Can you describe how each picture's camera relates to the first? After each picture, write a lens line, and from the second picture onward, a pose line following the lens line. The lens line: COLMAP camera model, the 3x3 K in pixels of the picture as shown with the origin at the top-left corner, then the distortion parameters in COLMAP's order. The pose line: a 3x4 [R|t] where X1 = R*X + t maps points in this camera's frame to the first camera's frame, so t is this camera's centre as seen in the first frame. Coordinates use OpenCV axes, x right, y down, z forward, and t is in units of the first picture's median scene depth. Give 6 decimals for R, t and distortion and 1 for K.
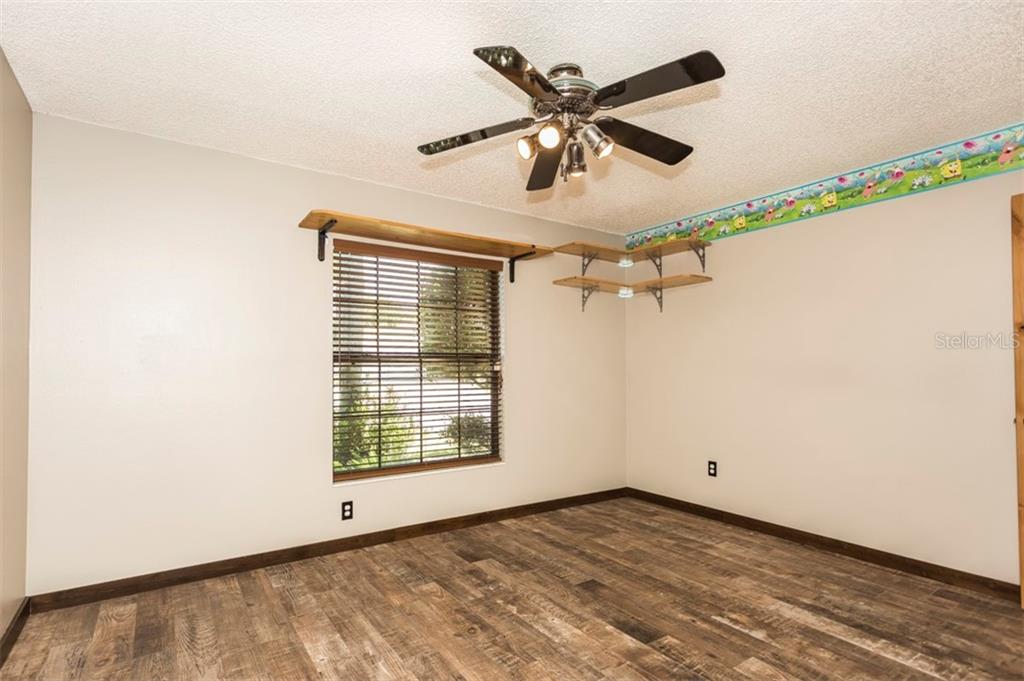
lens RADIAL K [[495.2, 0, 512.2], [0, 495.2, 343.7], [0, 0, 1]] dist [0.007769, 0.001163]
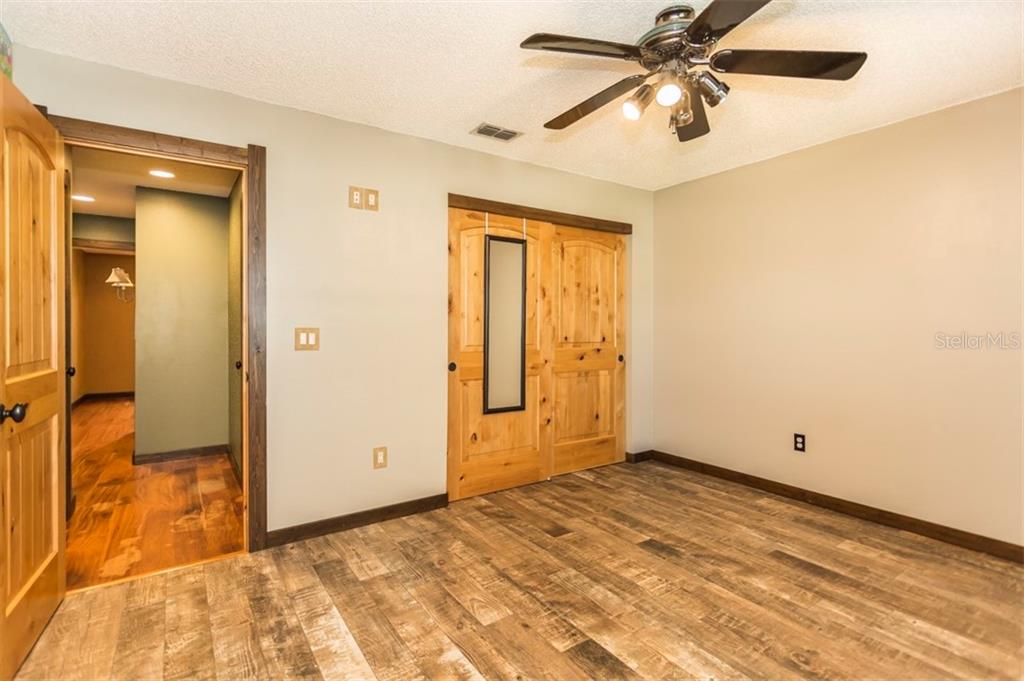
lens RADIAL K [[495.2, 0, 512.3], [0, 495.2, 338.6], [0, 0, 1]] dist [0.007769, 0.001163]
pose [[-0.999992, -0.001271, -0.003807, 0.422089], [-0.001171, 0.999661, -0.025998, 0.084036], [0.003839, -0.025993, -0.999655, 1.948982]]
